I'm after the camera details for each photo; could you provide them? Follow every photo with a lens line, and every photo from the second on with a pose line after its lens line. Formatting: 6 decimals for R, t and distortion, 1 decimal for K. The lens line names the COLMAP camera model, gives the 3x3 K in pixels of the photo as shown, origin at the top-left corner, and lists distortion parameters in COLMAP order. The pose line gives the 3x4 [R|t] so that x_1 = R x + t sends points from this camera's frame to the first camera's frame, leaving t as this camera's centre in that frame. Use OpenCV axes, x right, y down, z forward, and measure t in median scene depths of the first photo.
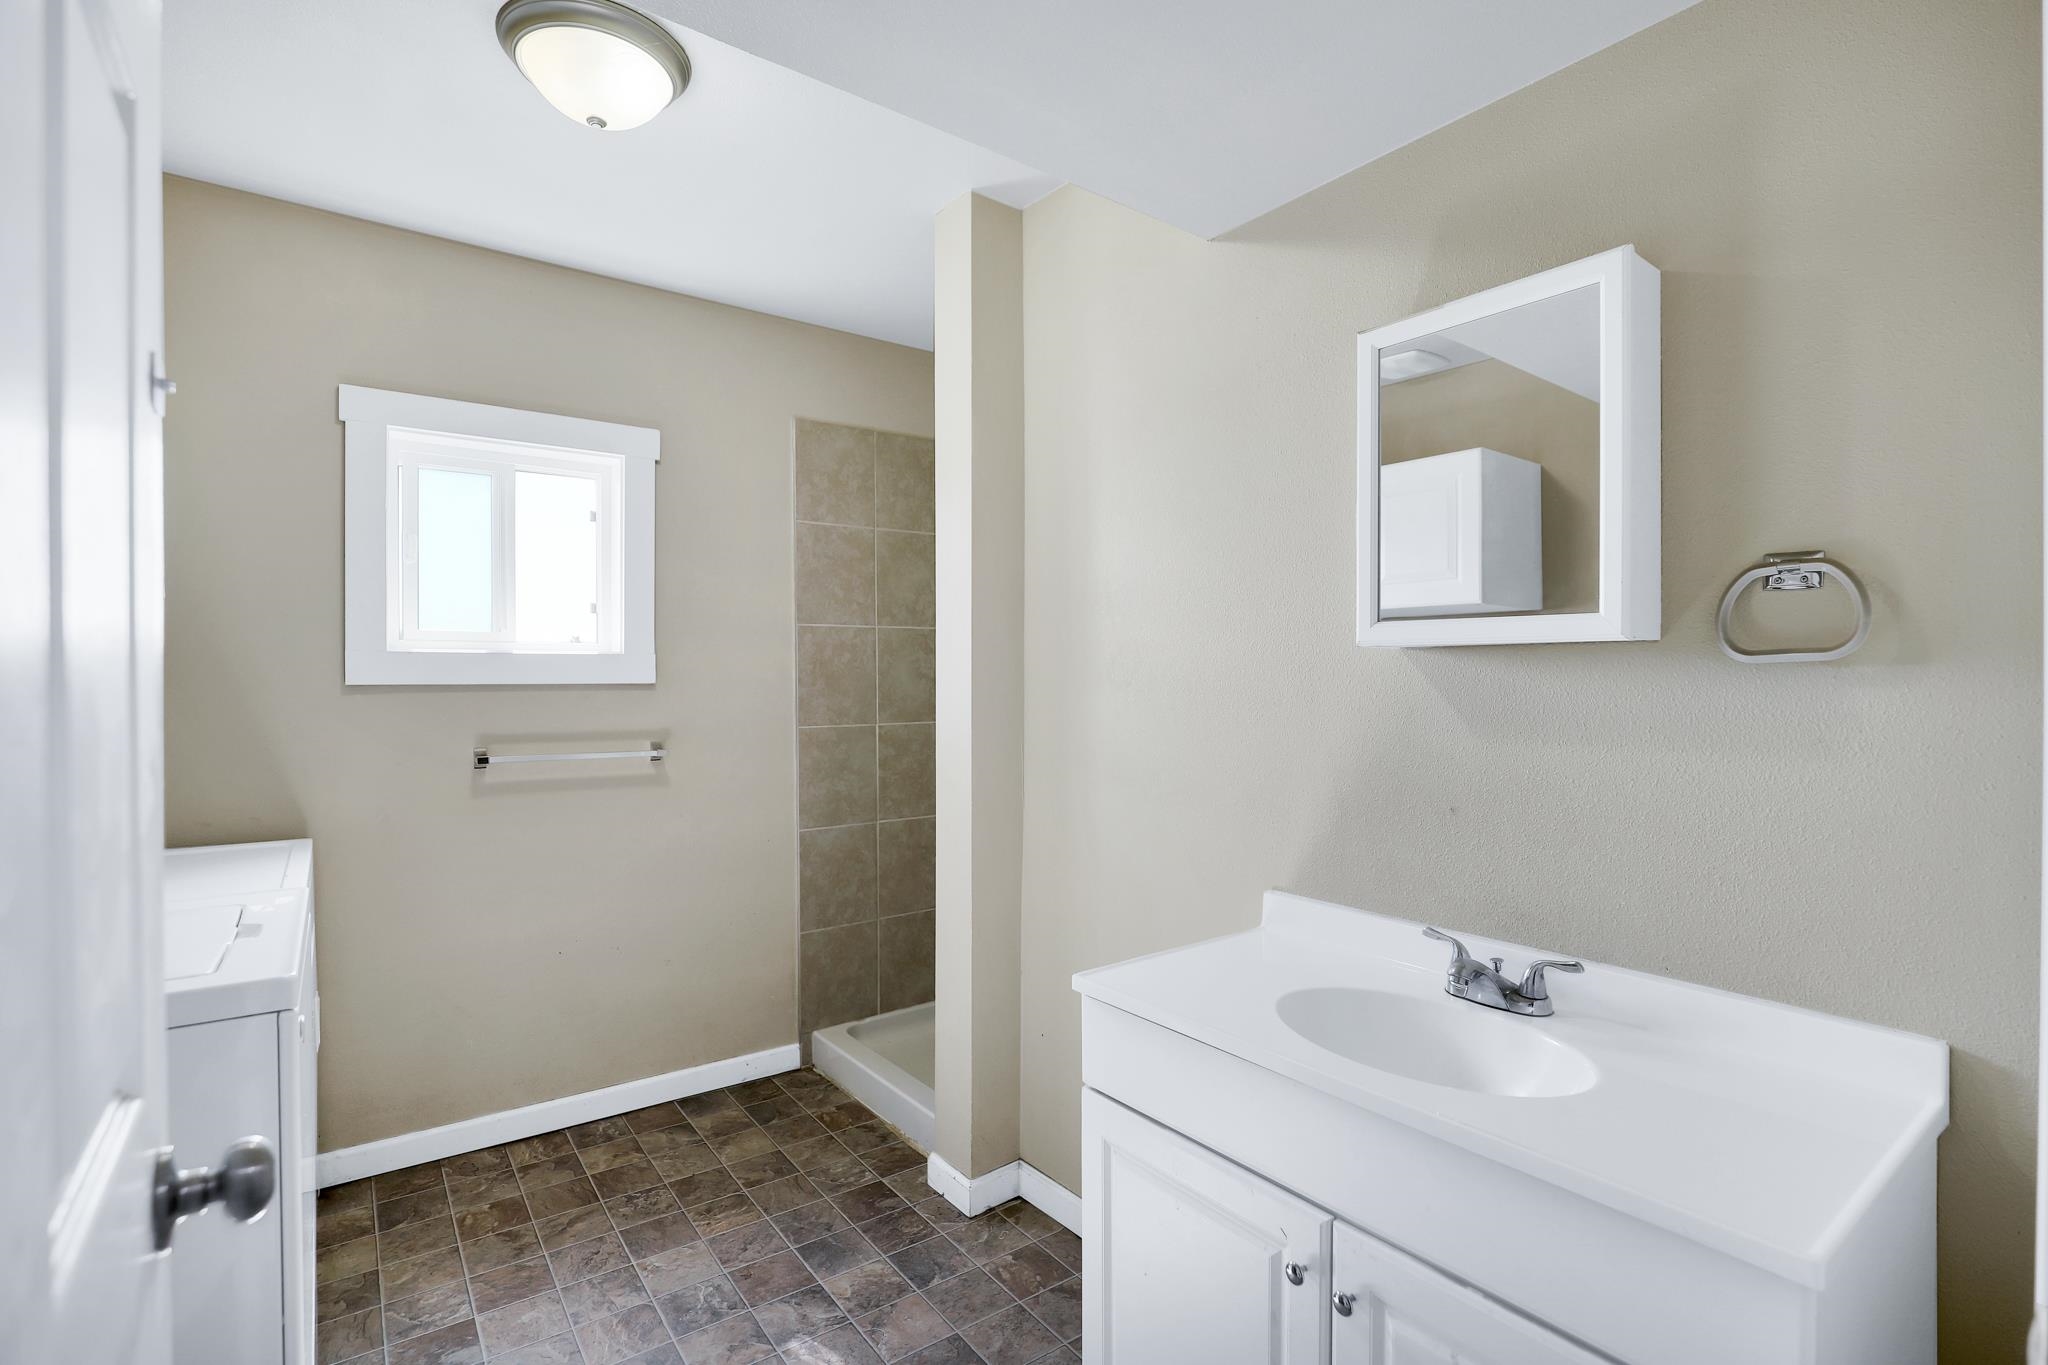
lens RADIAL K [[953.3, 0, 1044.6], [0, 953.3, 683.2], [0, 0, 1]] dist [-0.018026, 0.000141]
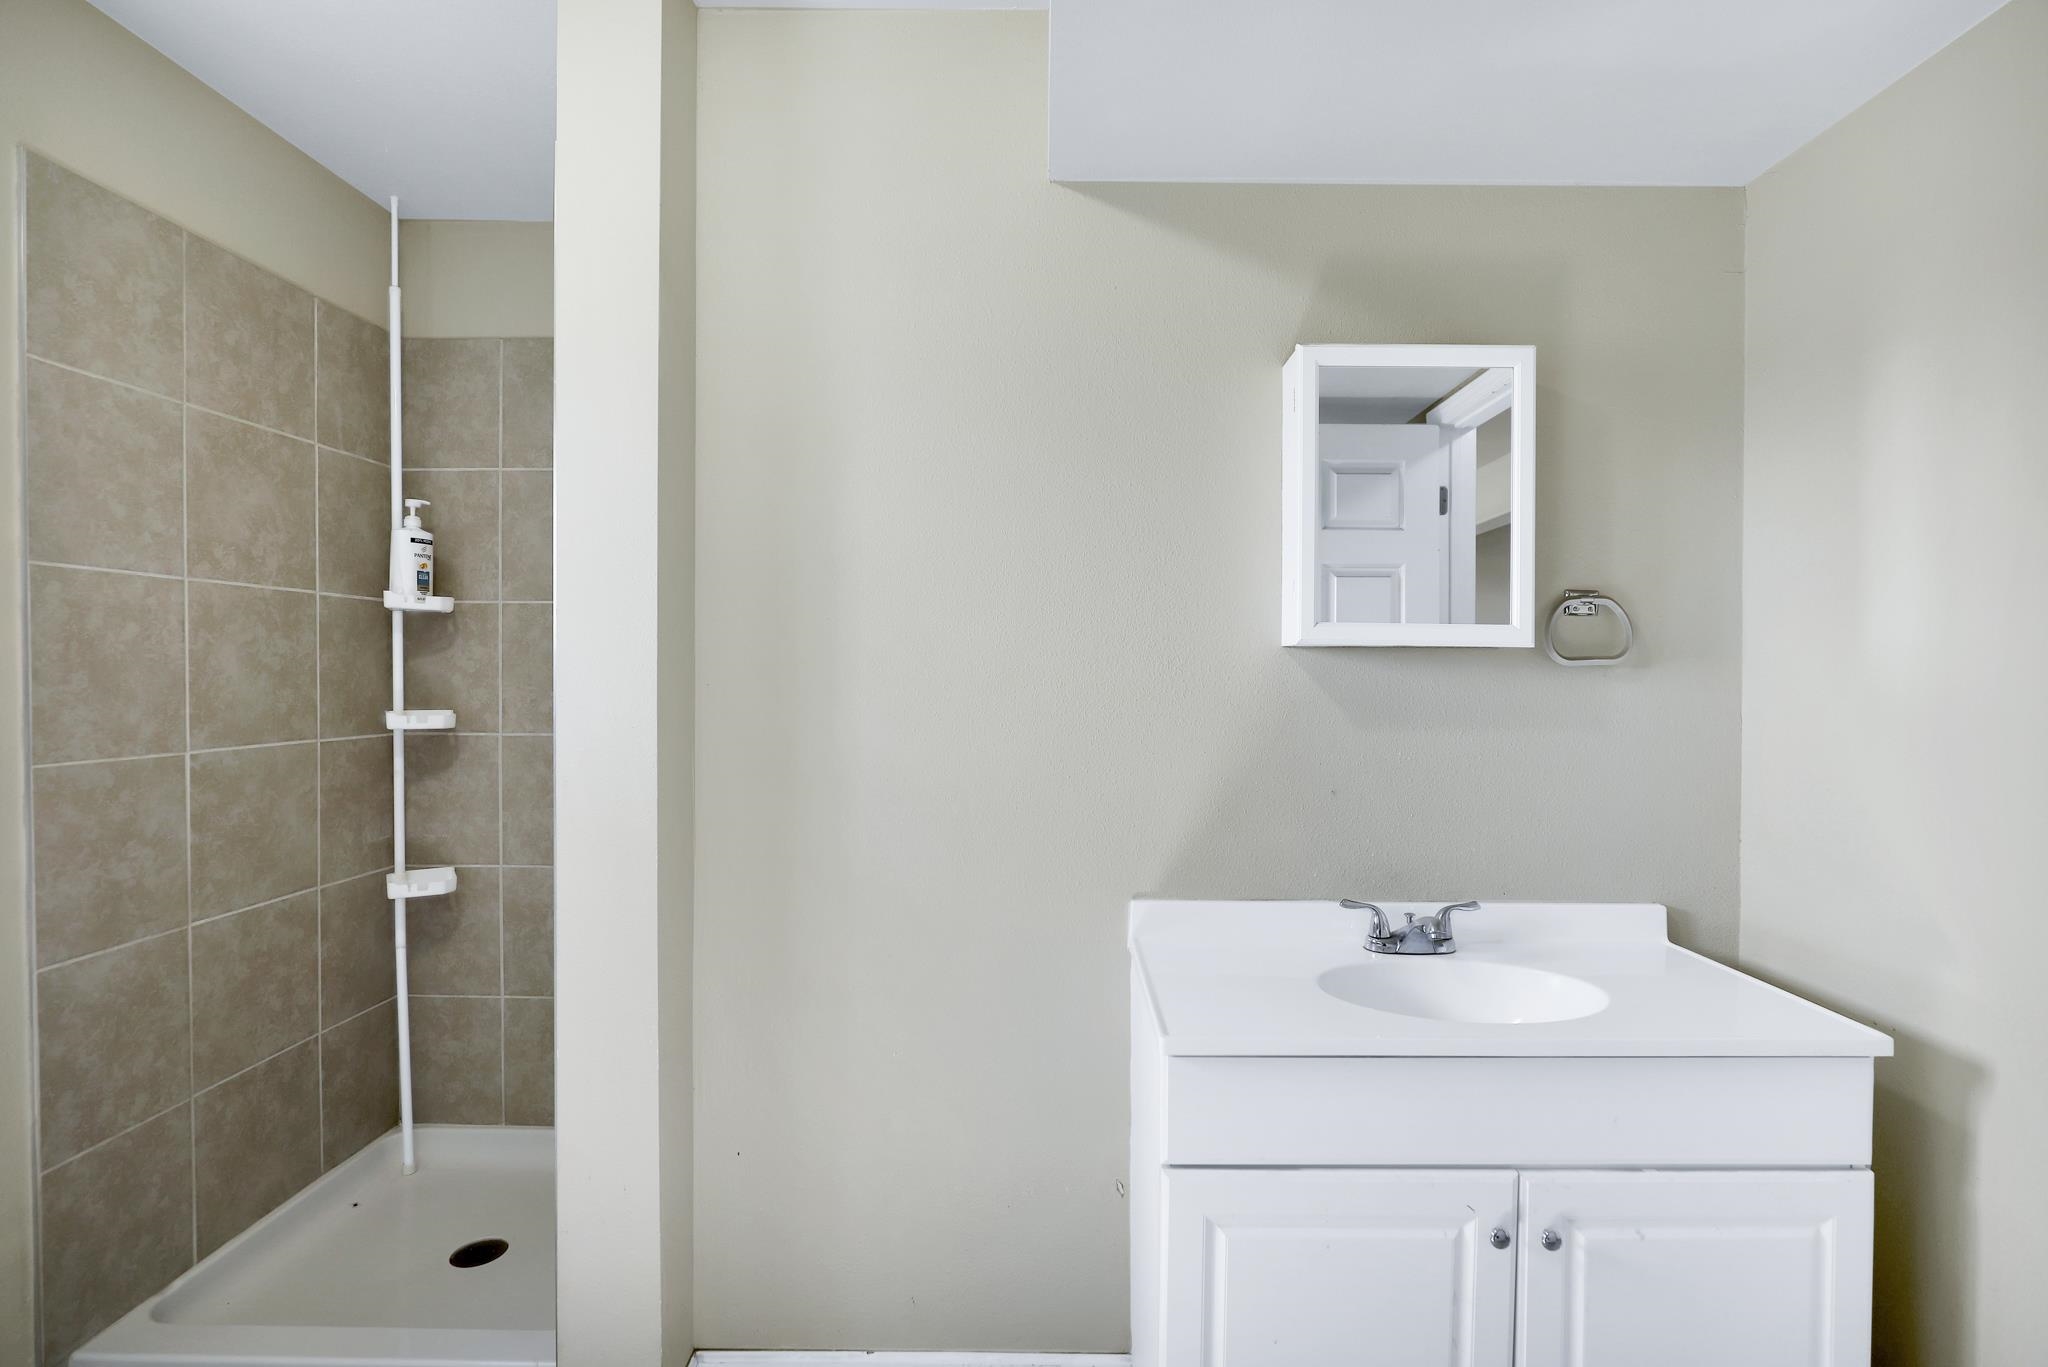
lens RADIAL K [[953.3, 0, 1034.5], [0, 953.3, 684.3], [0, 0, 1]] dist [-0.018026, 0.000141]
pose [[0.614077, -0.001001, 0.789245, -0.312897], [-0.000845, 0.999998, 0.001926, 0.001549], [-0.789245, -0.001850, 0.614075, 0.271660]]
